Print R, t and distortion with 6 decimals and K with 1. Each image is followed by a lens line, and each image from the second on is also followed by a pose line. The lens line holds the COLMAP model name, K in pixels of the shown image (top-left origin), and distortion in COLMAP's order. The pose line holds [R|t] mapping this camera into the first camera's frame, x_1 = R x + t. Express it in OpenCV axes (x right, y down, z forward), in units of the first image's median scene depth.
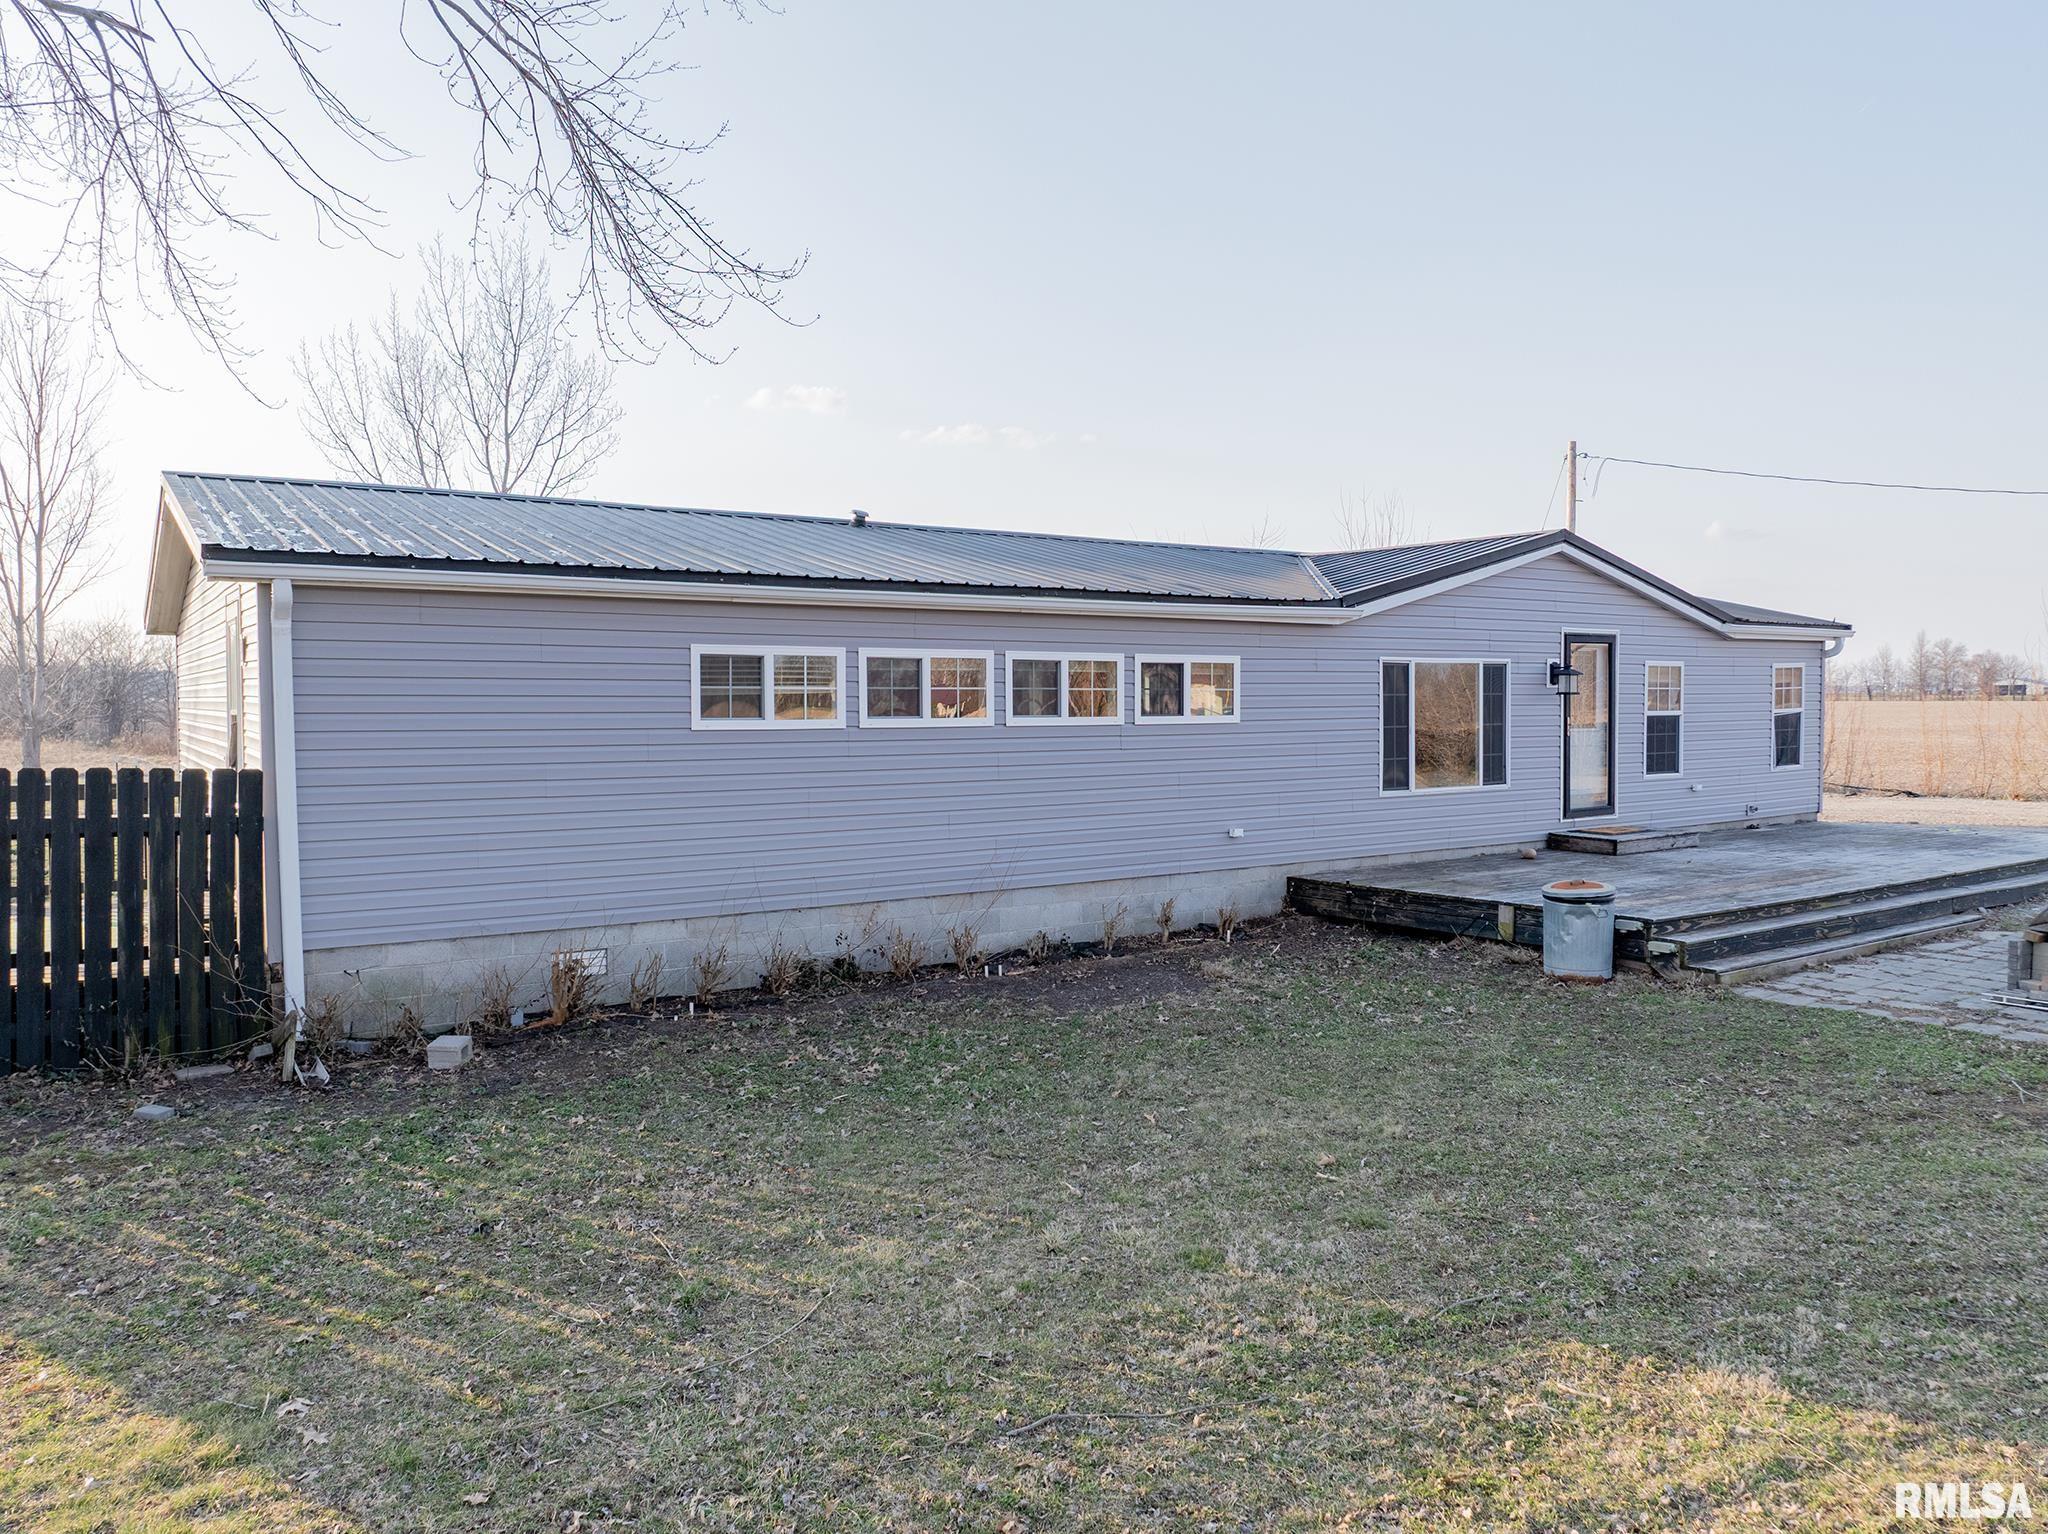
lens RADIAL K [[1441.4, 0, 1020.8], [0, 1441.4, 757.2], [0, 0, 1]] dist [-0.050996, 0.018962]
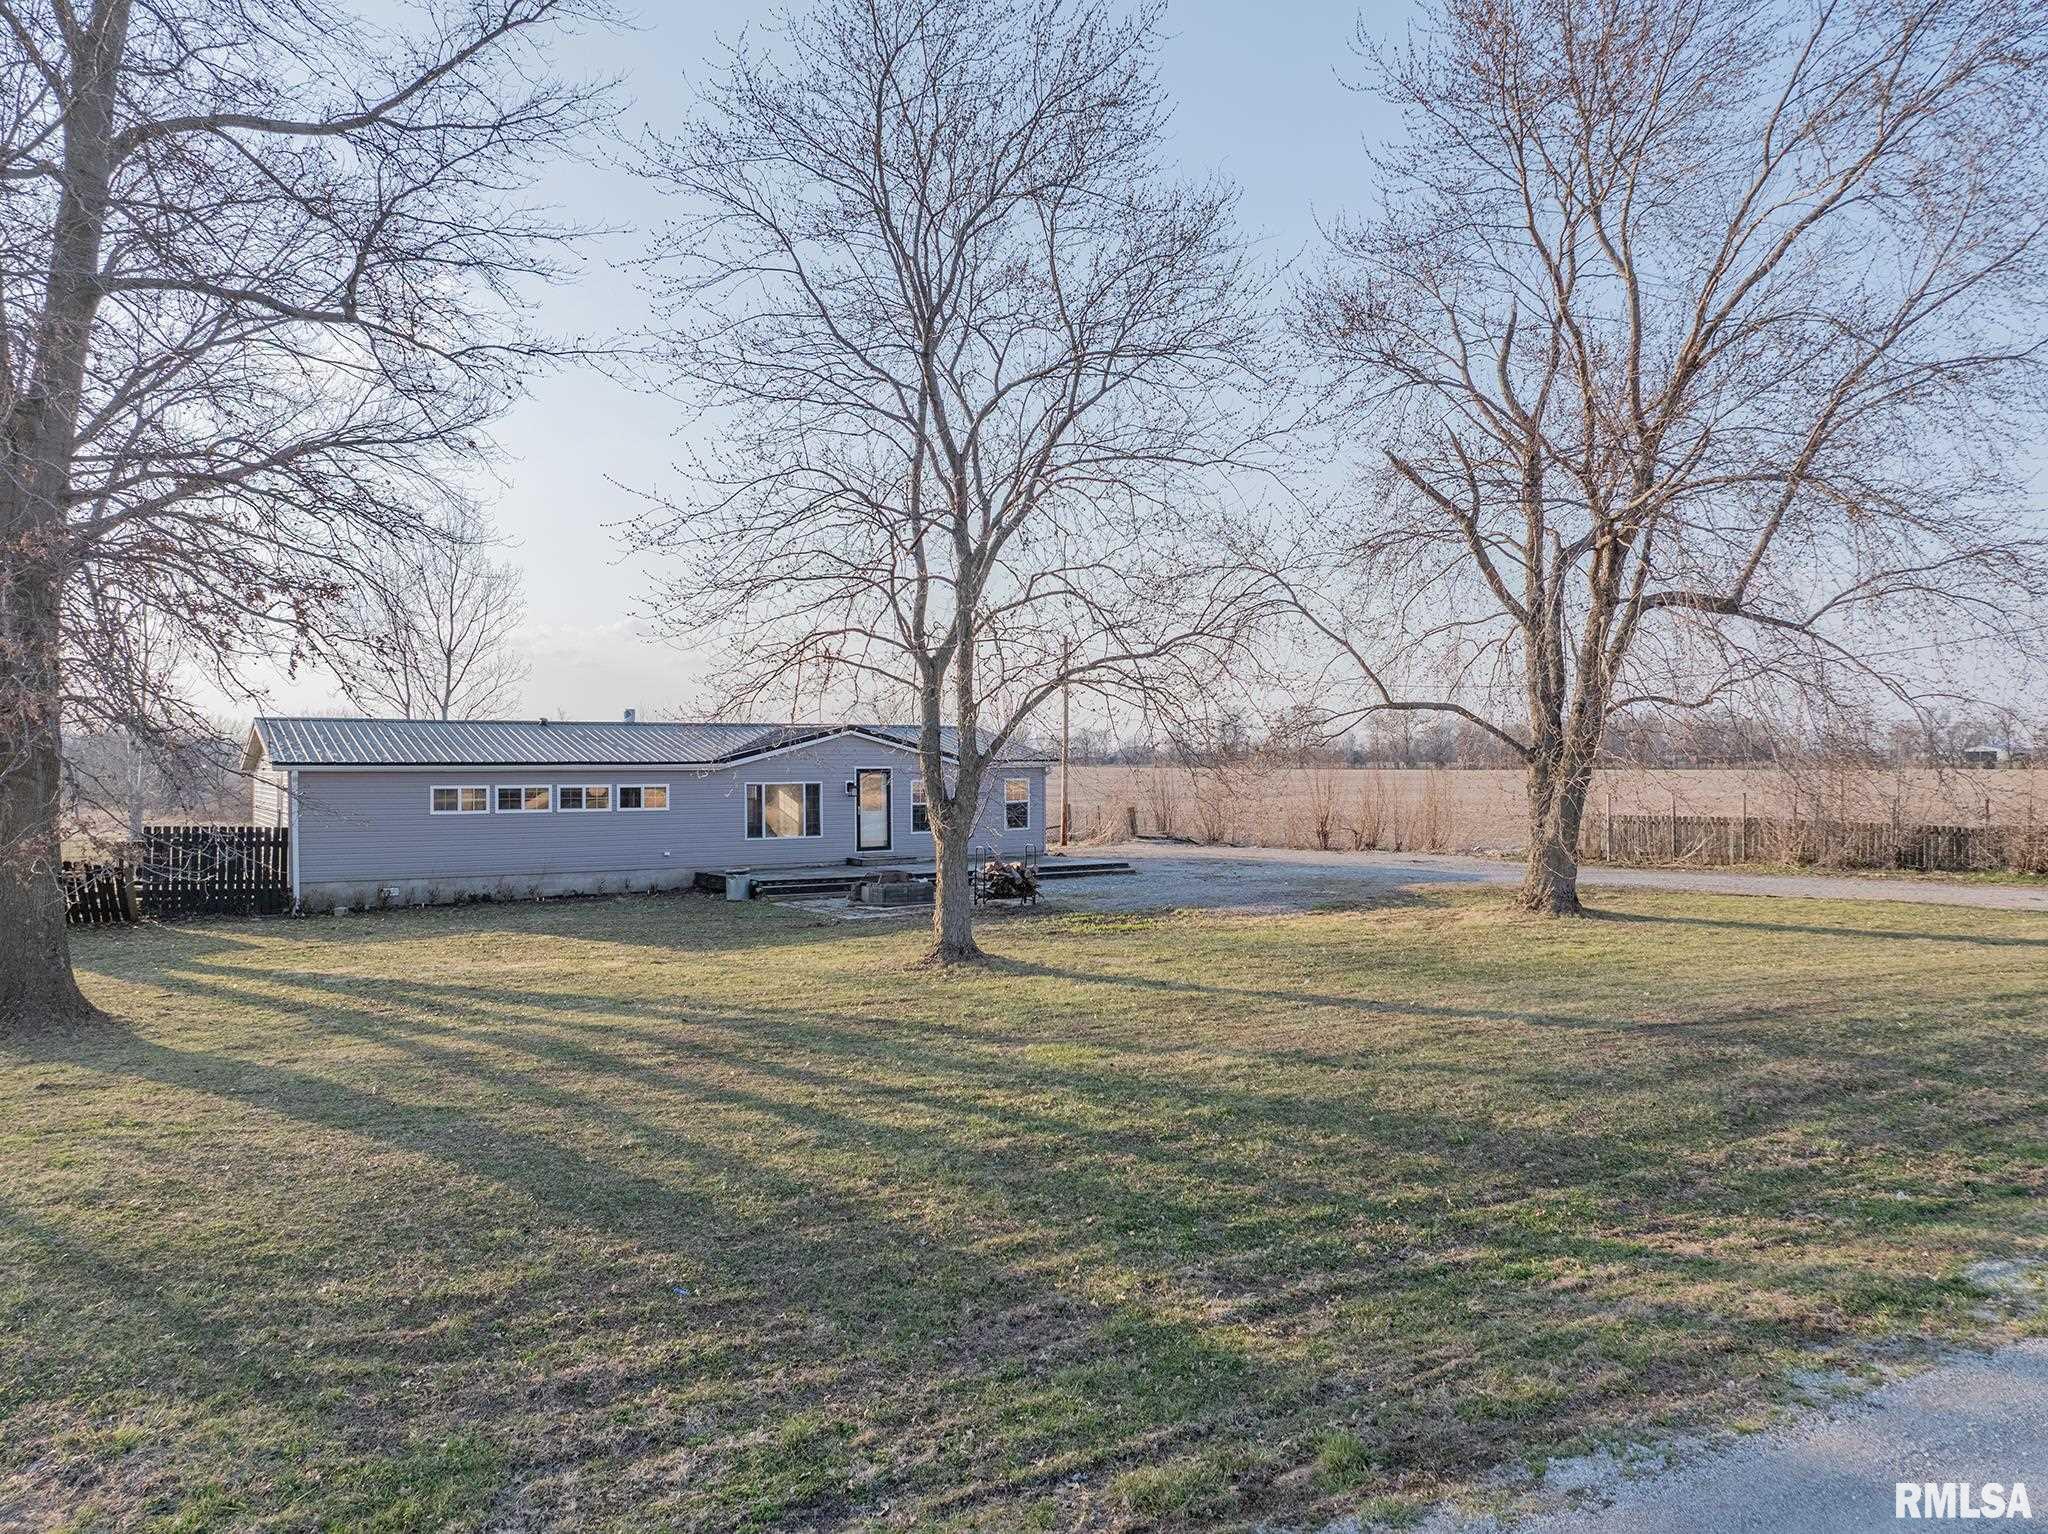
lens RADIAL K [[1441.4, 0, 1032.4], [0, 1441.4, 760.7], [0, 0, 1]] dist [-0.050996, 0.018962]
pose [[0.999929, 0.000160, -0.011895, 0.731952], [-0.000671, 0.999077, -0.042958, -0.002695], [0.011877, 0.042963, 0.999006, -1.356572]]
